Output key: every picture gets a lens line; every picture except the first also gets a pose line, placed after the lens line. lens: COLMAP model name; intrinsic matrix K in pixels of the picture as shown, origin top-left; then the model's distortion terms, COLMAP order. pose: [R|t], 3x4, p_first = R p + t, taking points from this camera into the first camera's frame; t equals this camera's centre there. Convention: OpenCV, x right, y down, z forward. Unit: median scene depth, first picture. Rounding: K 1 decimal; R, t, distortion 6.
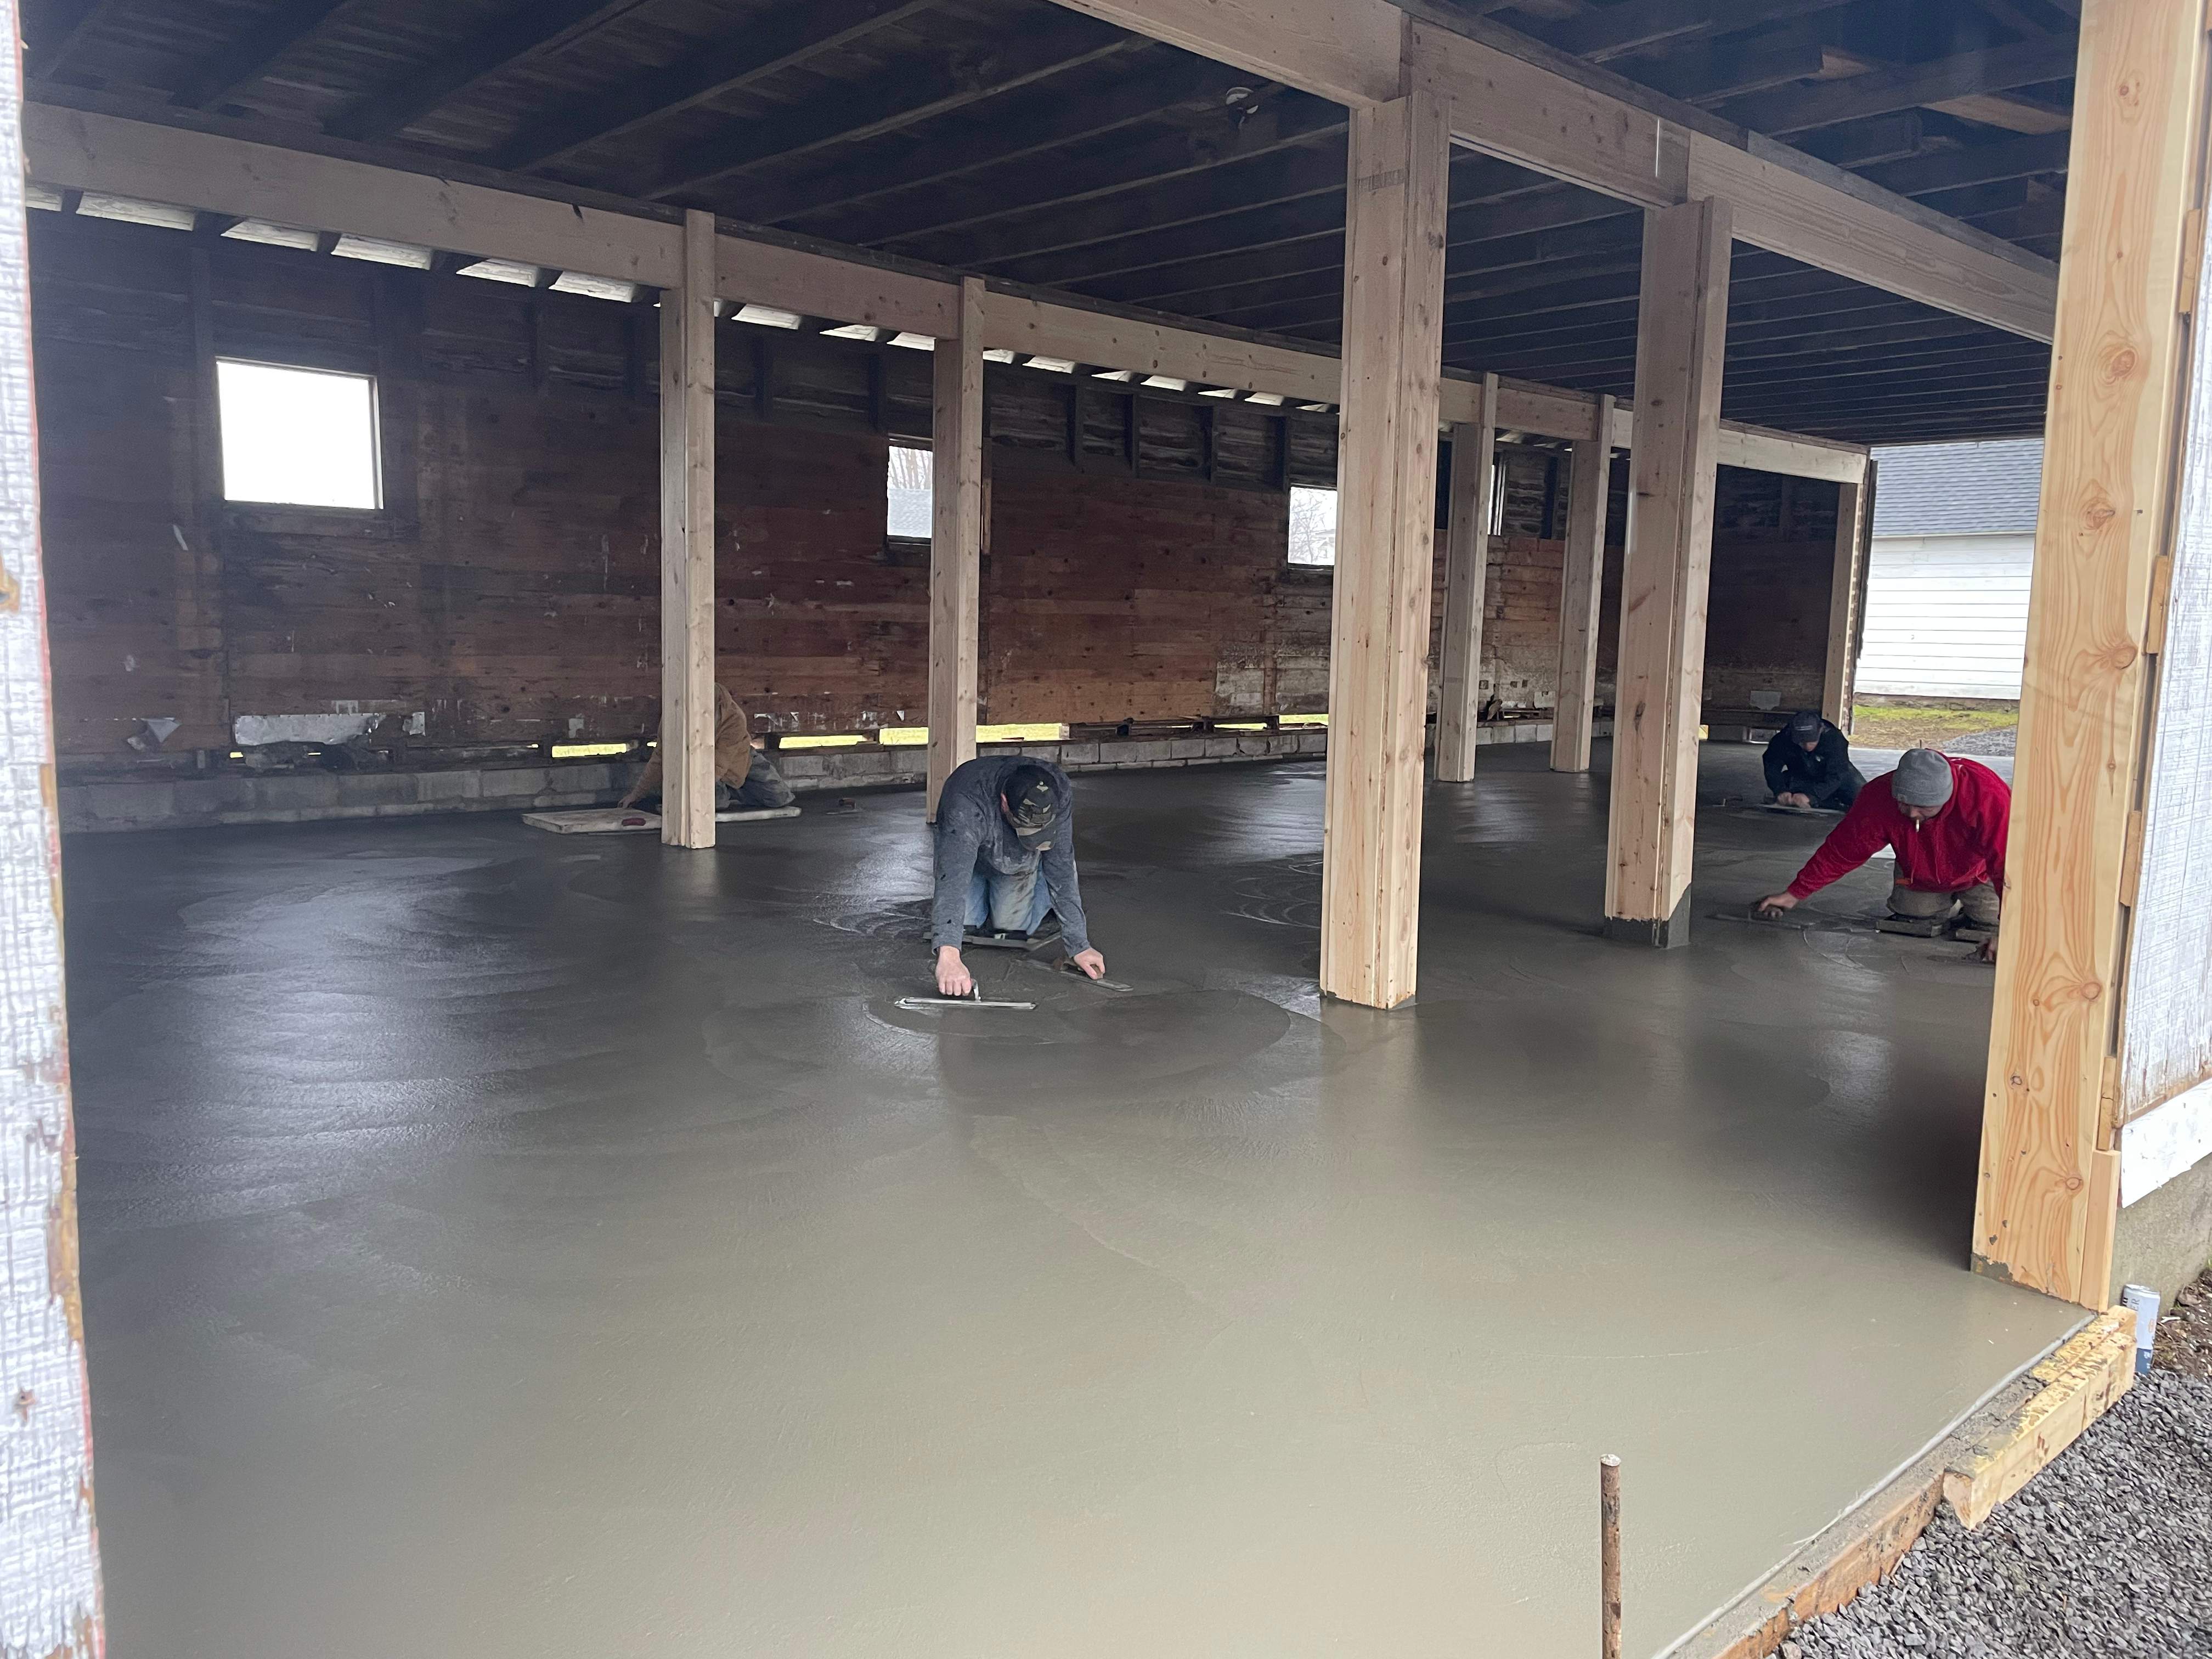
lens RADIAL K [[1657.4, 0, 1111.7], [0, 1657.4, 836.0], [0, 0, 1]] dist [0.070527, -0.009855]
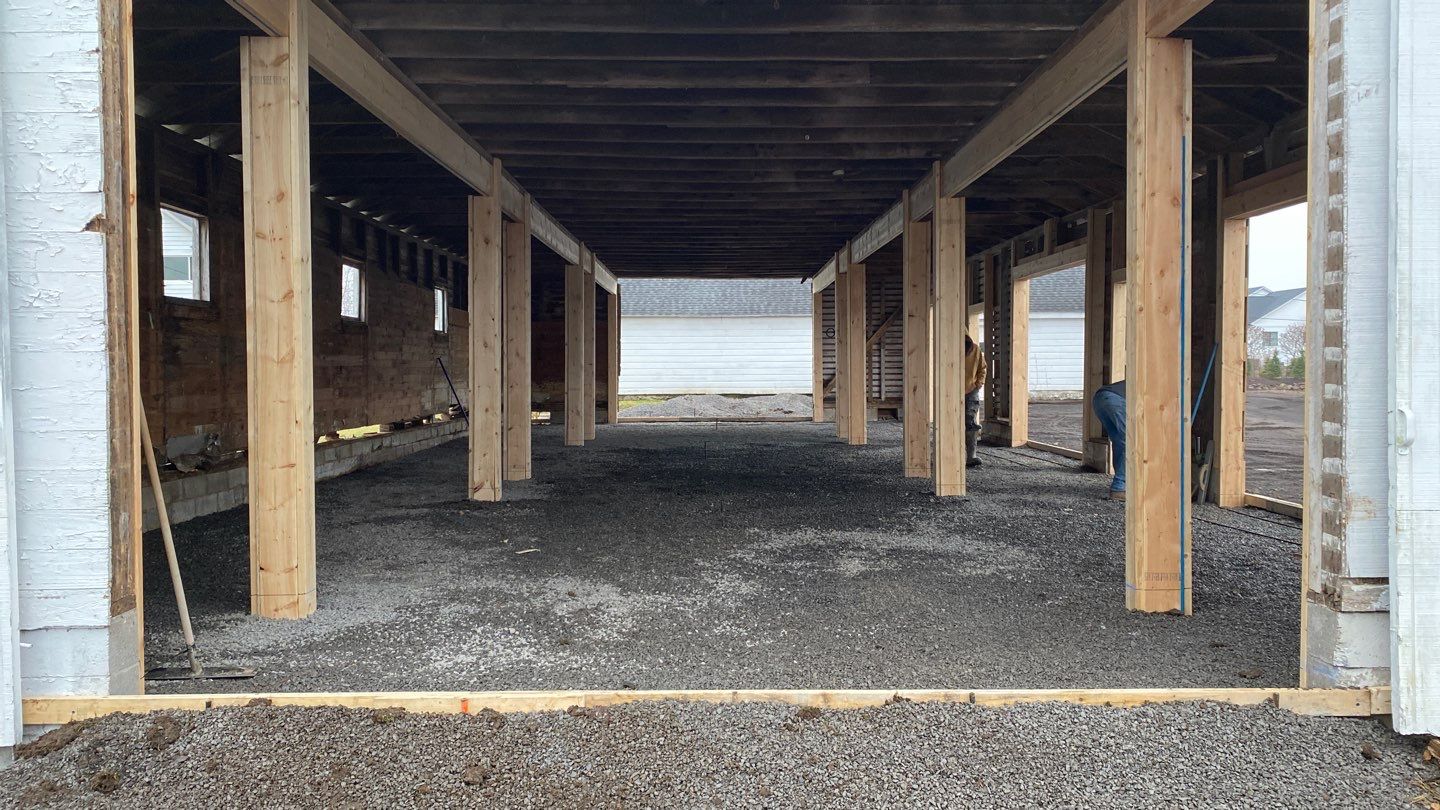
lens RADIAL K [[1090.4, 0, 717.9], [0, 1090.4, 399.3], [0, 0, 1]] dist [0.057310, -0.041420]
pose [[0.674714, -0.044695, 0.736725, -0.621278], [0.111654, 0.992858, -0.042023, -0.006415], [-0.729585, 0.110612, 0.674886, -0.015953]]
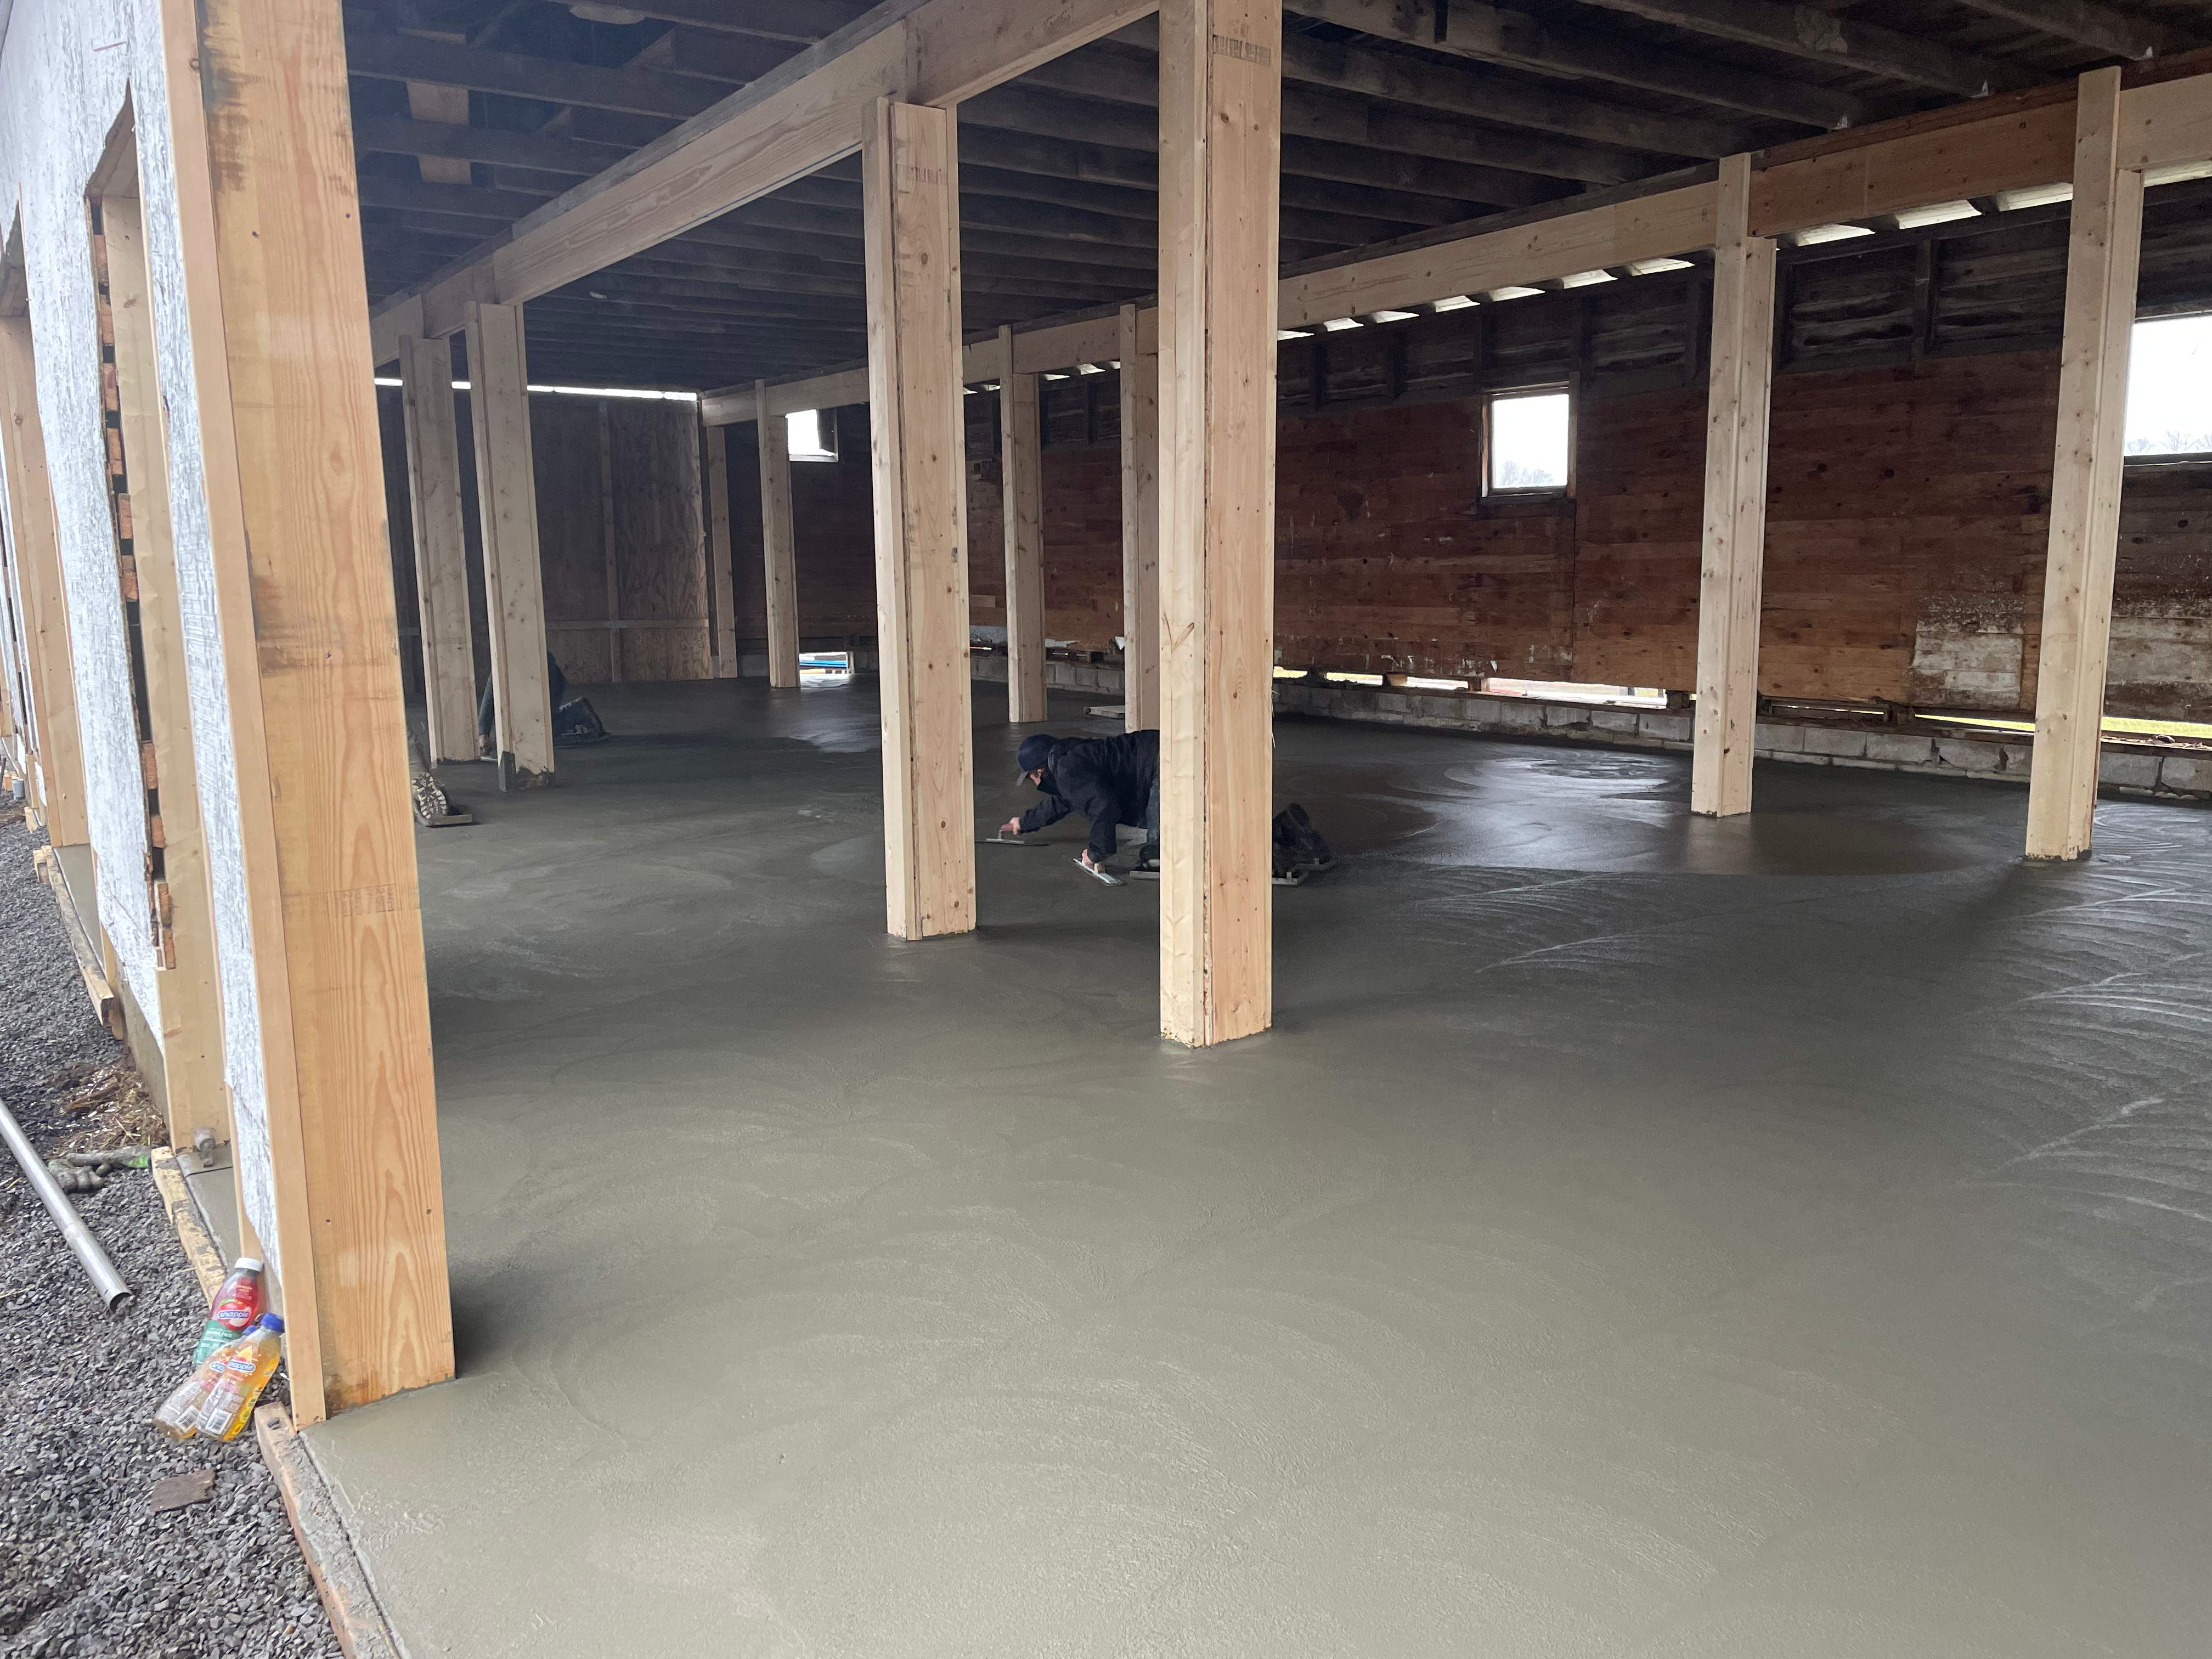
lens RADIAL K [[1657.4, 0, 1118.9], [0, 1657.4, 835.1], [0, 0, 1]] dist [0.070527, -0.009855]
pose [[-0.122939, 0.144227, -0.981878, 0.839842], [-0.118035, 0.980235, 0.158765, -0.096348], [0.985370, 0.135414, -0.103486, 0.814603]]
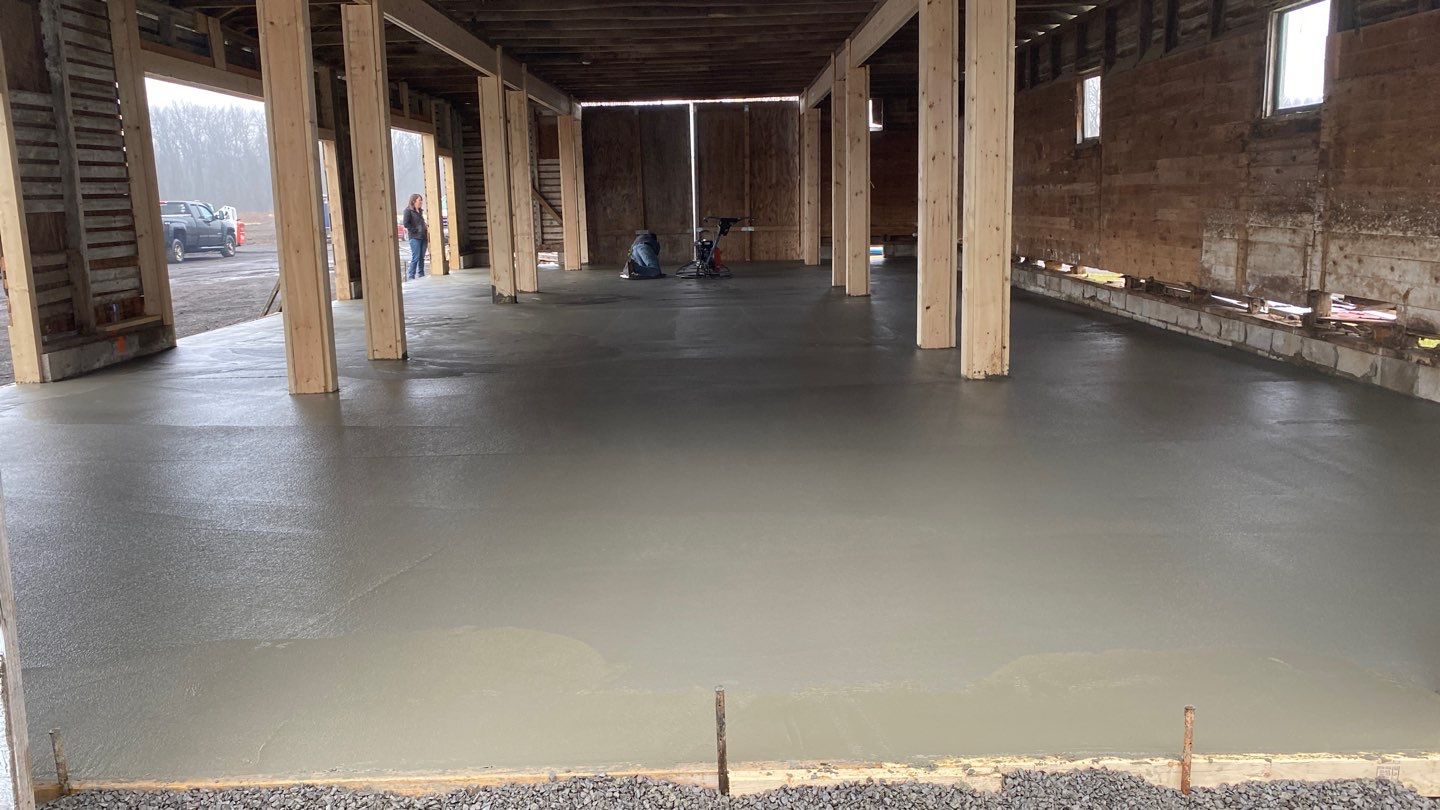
lens RADIAL K [[1090.4, 0, 715.4], [0, 1090.4, 398.4], [0, 0, 1]] dist [0.057310, -0.041420]
pose [[-0.670306, 0.128738, -0.730833, 0.776397], [-0.084545, 0.965176, 0.247561, -0.154047], [0.737253, 0.227730, -0.636079, 1.300105]]
